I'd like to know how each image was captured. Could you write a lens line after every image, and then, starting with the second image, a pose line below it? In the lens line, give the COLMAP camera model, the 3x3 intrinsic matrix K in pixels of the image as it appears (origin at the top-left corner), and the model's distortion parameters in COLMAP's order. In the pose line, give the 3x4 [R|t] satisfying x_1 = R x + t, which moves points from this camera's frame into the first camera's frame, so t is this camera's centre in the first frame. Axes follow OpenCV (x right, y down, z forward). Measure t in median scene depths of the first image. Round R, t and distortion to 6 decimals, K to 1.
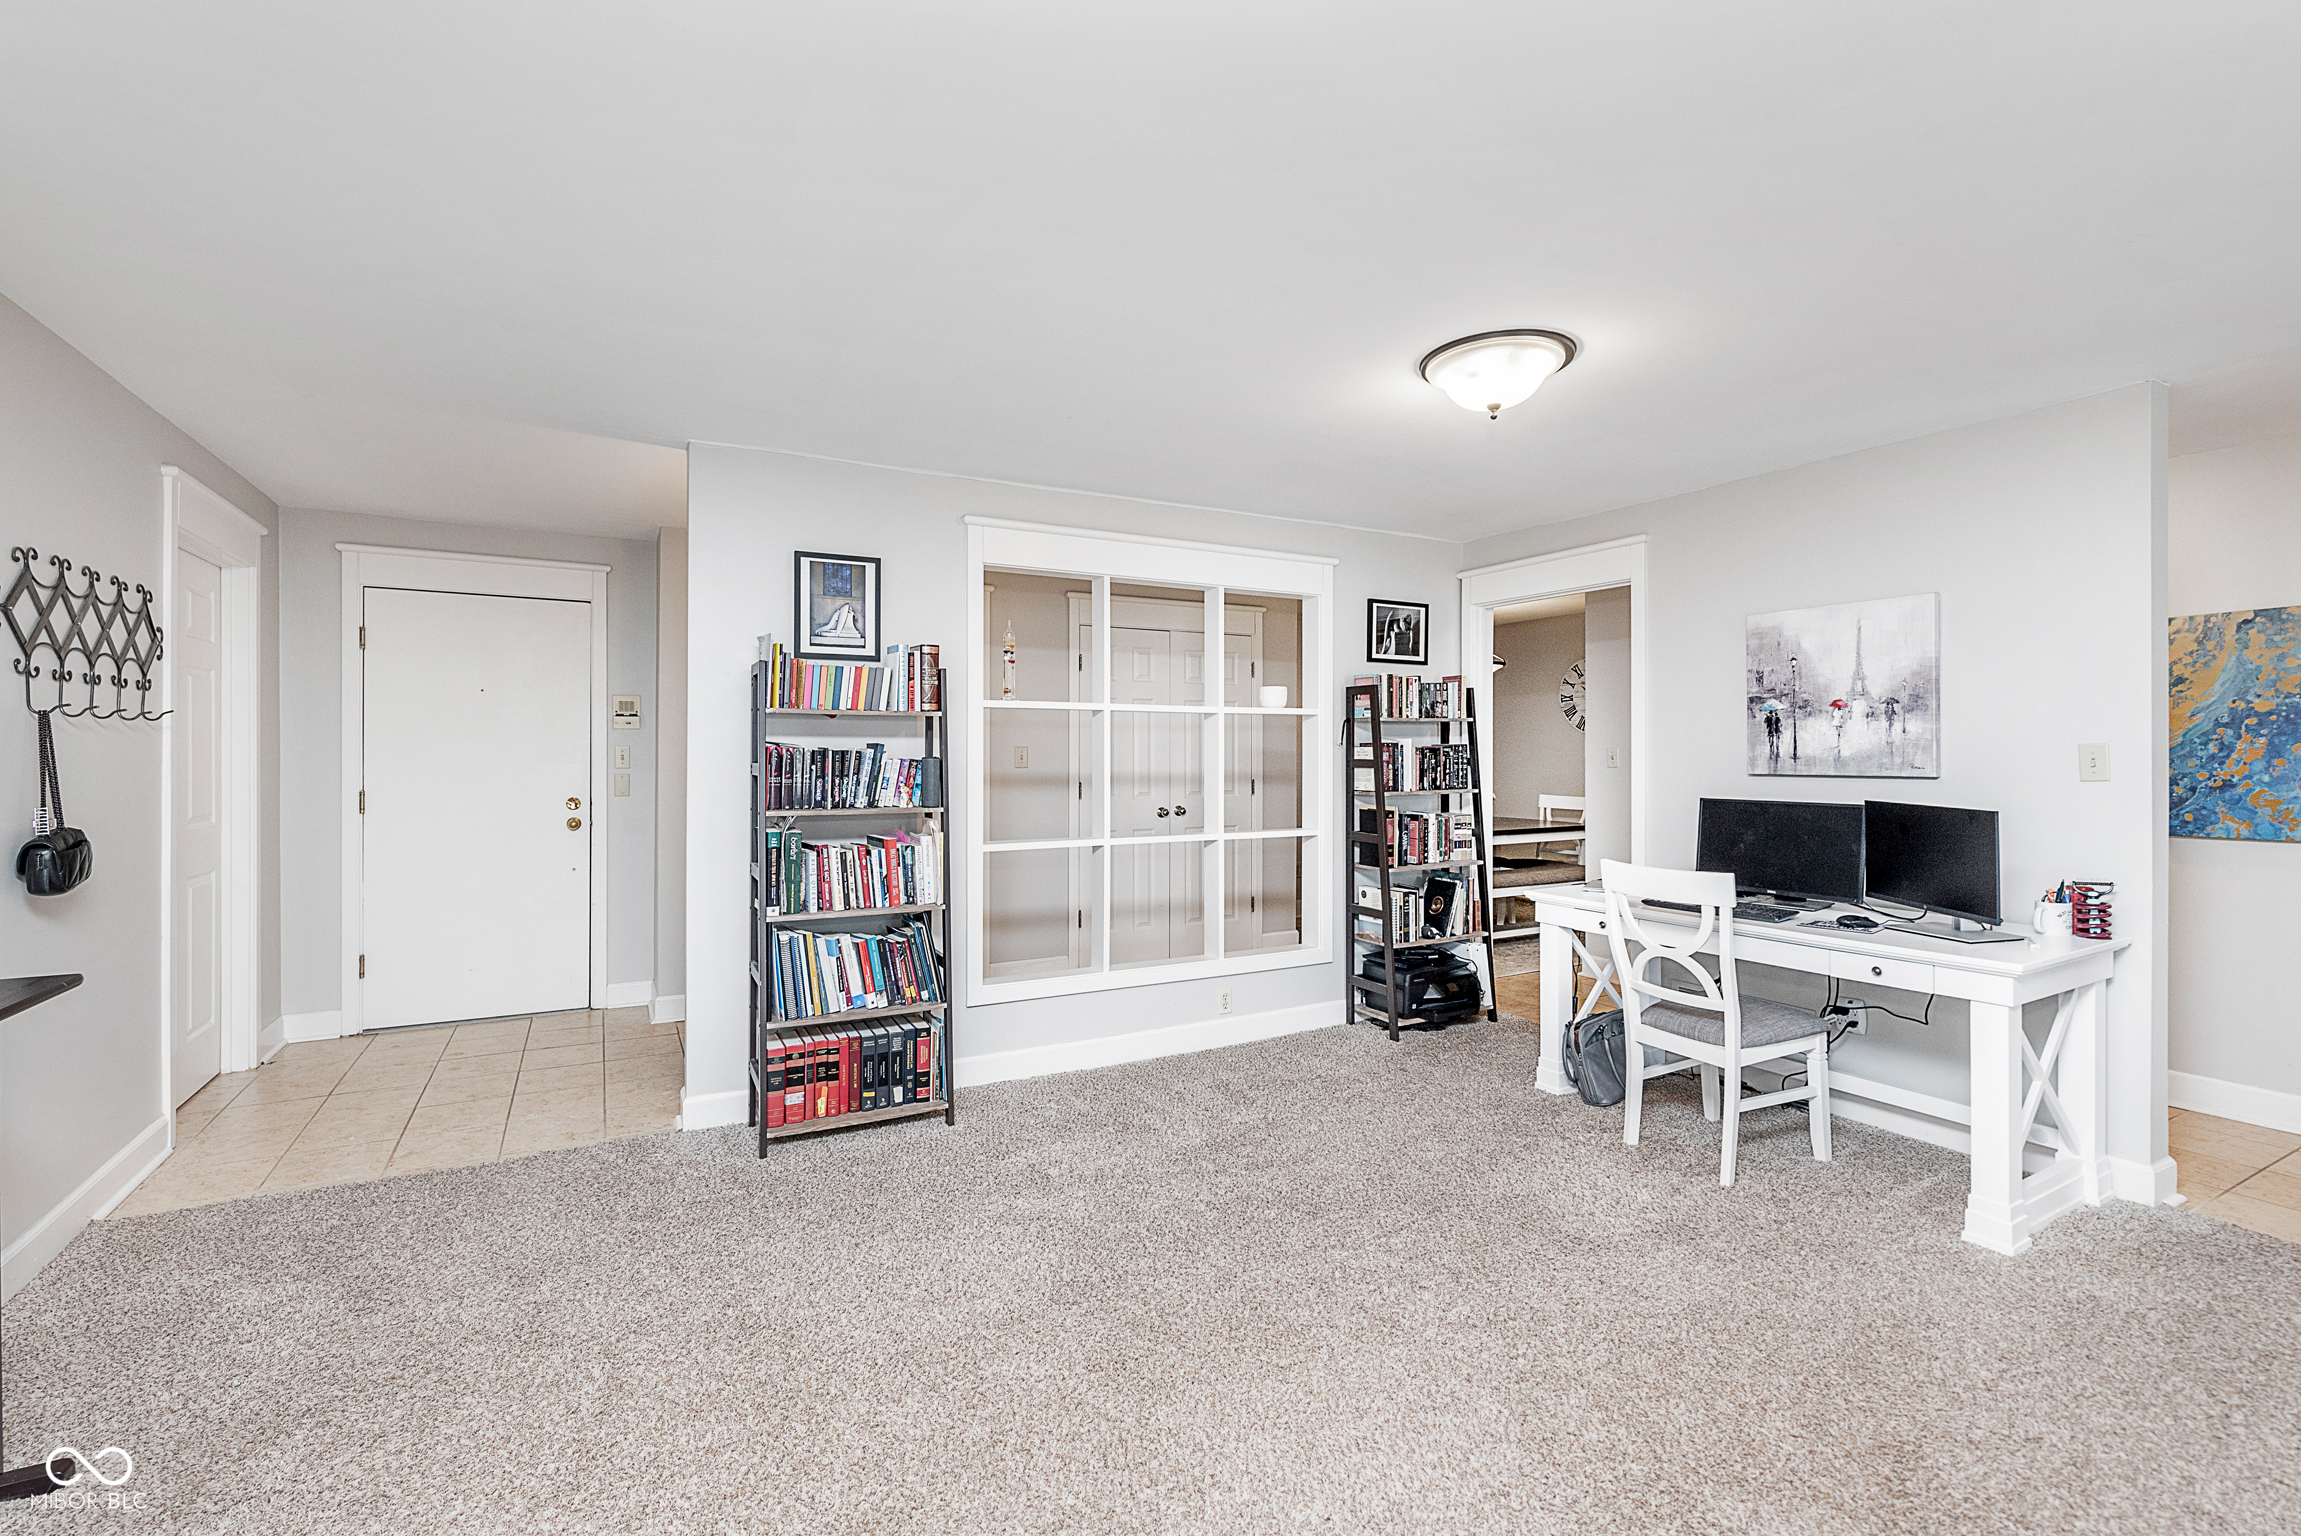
lens RADIAL K [[1010.8, 0, 1141.5], [0, 1010.8, 758.1], [0, 0, 1]] dist [0.005992, -0.001555]
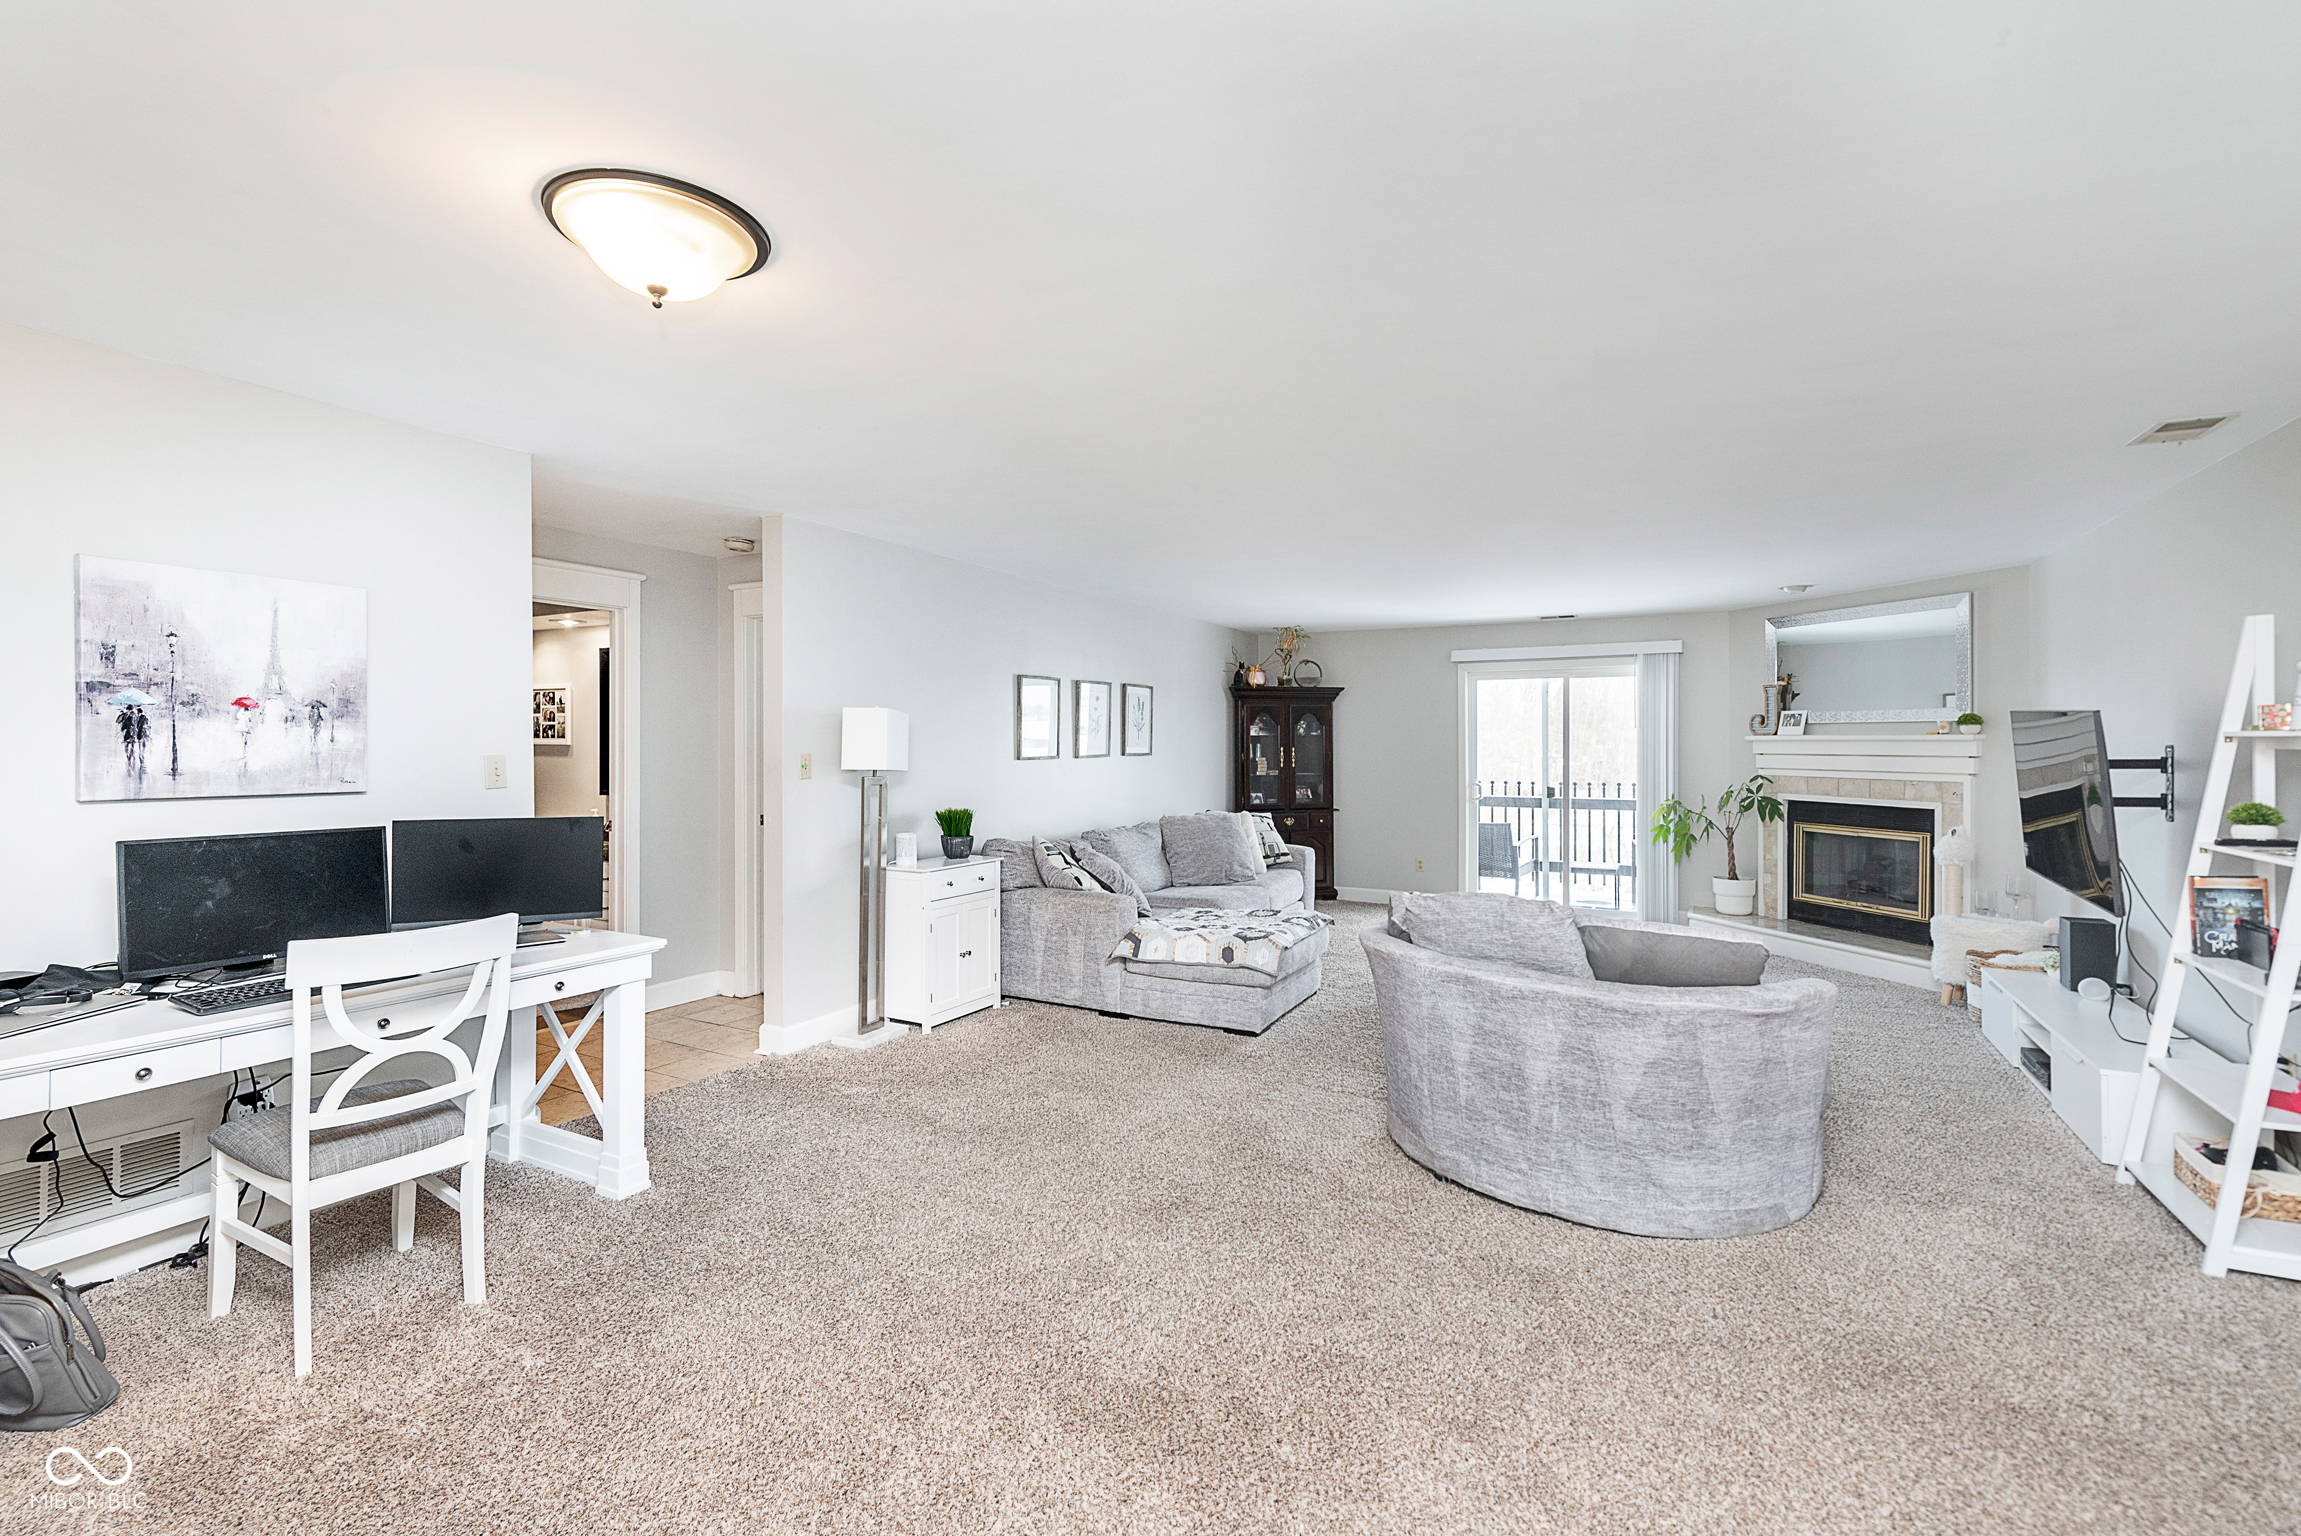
lens RADIAL K [[1010.8, 0, 1142.0], [0, 1010.8, 754.3], [0, 0, 1]] dist [0.005992, -0.001555]
pose [[-0.545352, -0.008001, 0.838169, -0.327155], [0.000495, 0.999951, 0.009867, -0.020993], [-0.838207, 0.005796, -0.545322, 0.831583]]
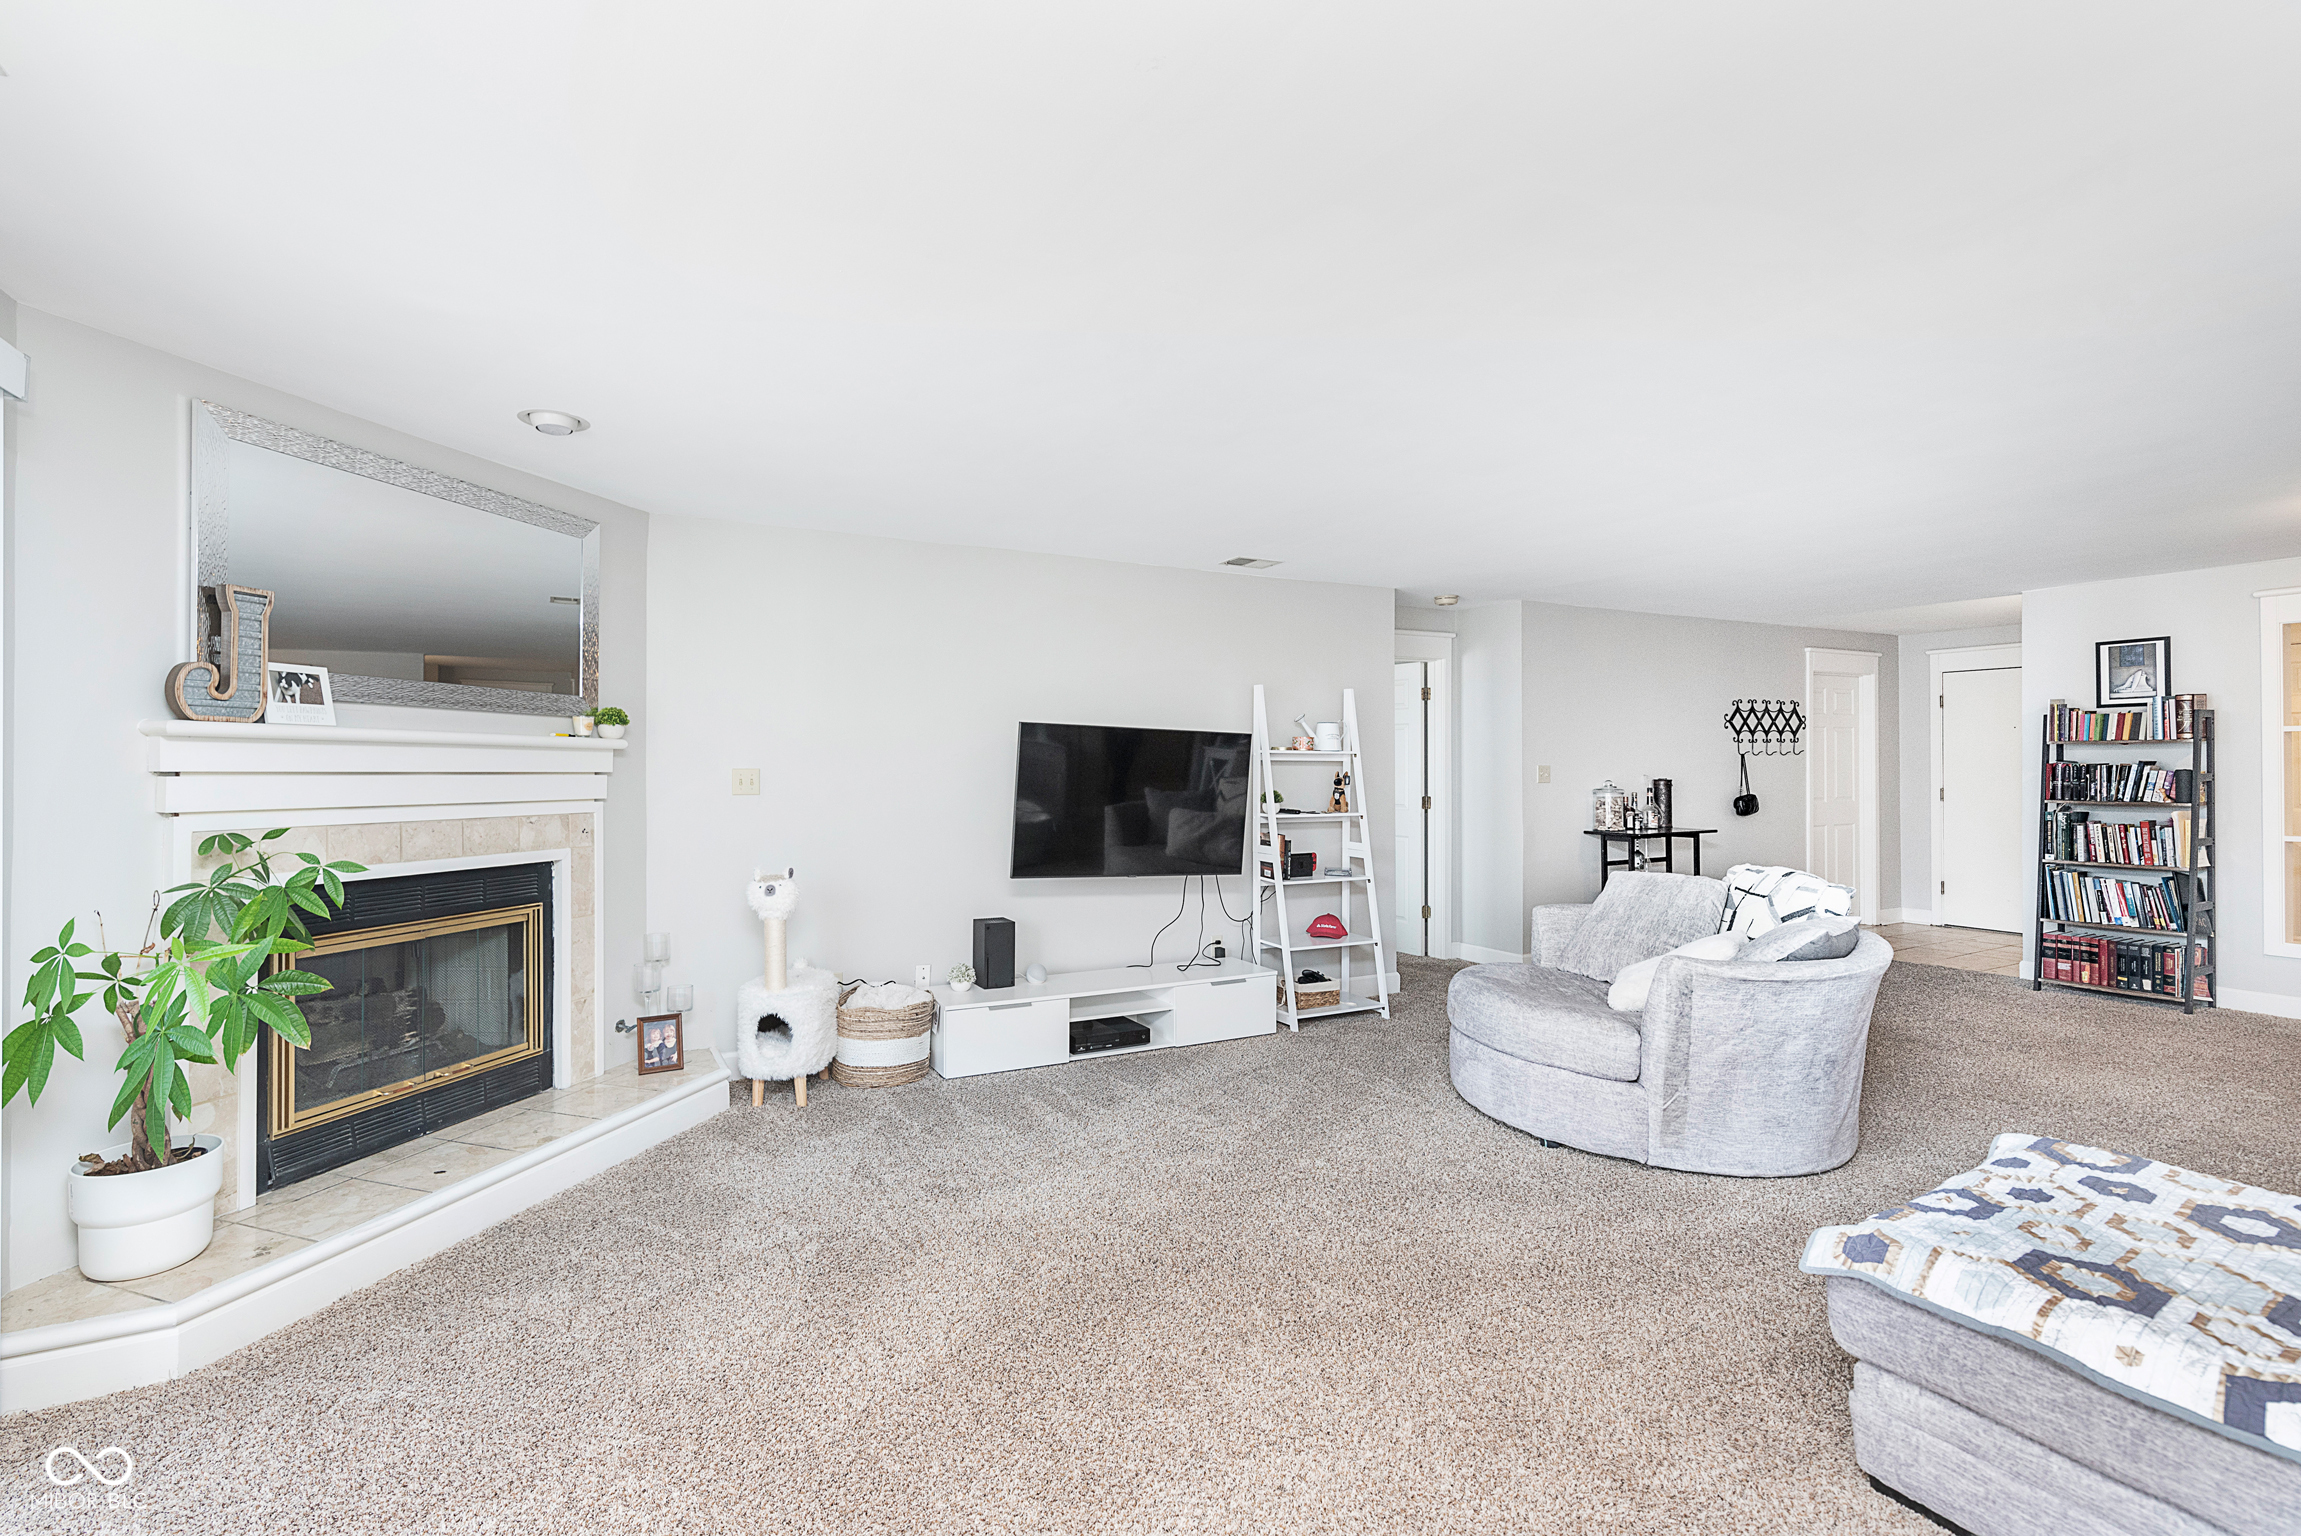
lens RADIAL K [[1010.8, 0, 1094.7], [0, 1010.8, 760.4], [0, 0, 1]] dist [0.005992, -0.001555]
pose [[-0.008605, -0.007763, -0.999933, 1.359308], [0.001146, 0.999969, -0.007773, -0.004845], [0.999962, -0.001213, -0.008596, -0.622009]]
